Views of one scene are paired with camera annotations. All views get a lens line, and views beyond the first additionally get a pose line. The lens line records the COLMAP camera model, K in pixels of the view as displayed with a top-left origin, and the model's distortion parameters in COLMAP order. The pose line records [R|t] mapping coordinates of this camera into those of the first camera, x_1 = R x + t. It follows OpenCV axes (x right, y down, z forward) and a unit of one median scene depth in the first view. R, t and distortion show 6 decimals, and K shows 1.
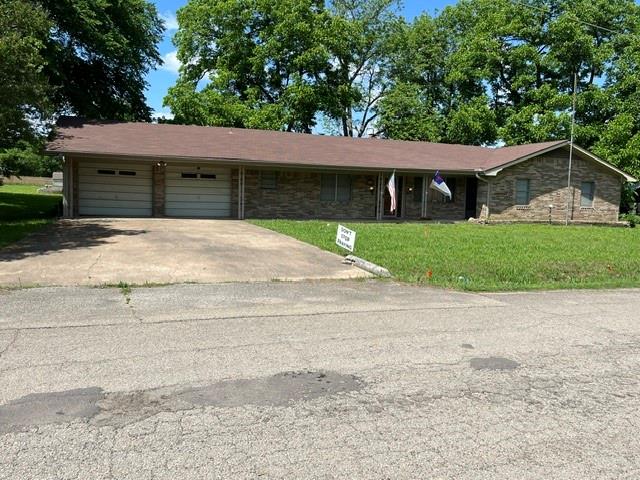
lens RADIAL K [[492.4, 0, 320.0], [0, 492.4, 240.0], [0, 0, 1]] dist [-0.008190, -0.008091]
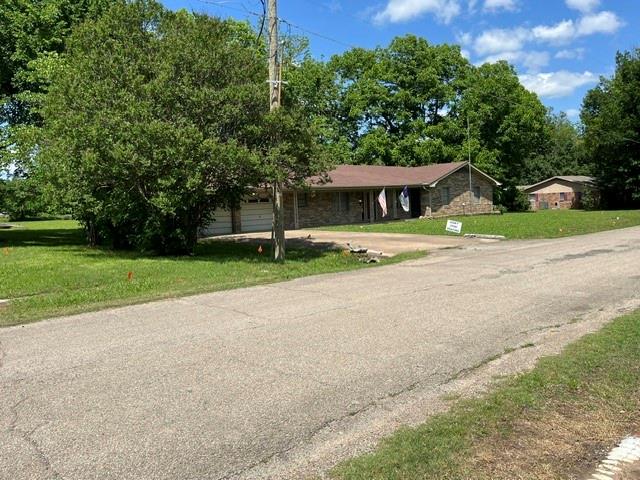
lens RADIAL K [[492.4, 0, 320.0], [0, 492.4, 240.0], [0, 0, 1]] dist [-0.008190, -0.008091]
pose [[0.925905, -0.098008, 0.364821, -0.521881], [0.106997, 0.994249, -0.004451, 0.000414], [-0.362287, 0.043156, 0.931067, -0.264472]]
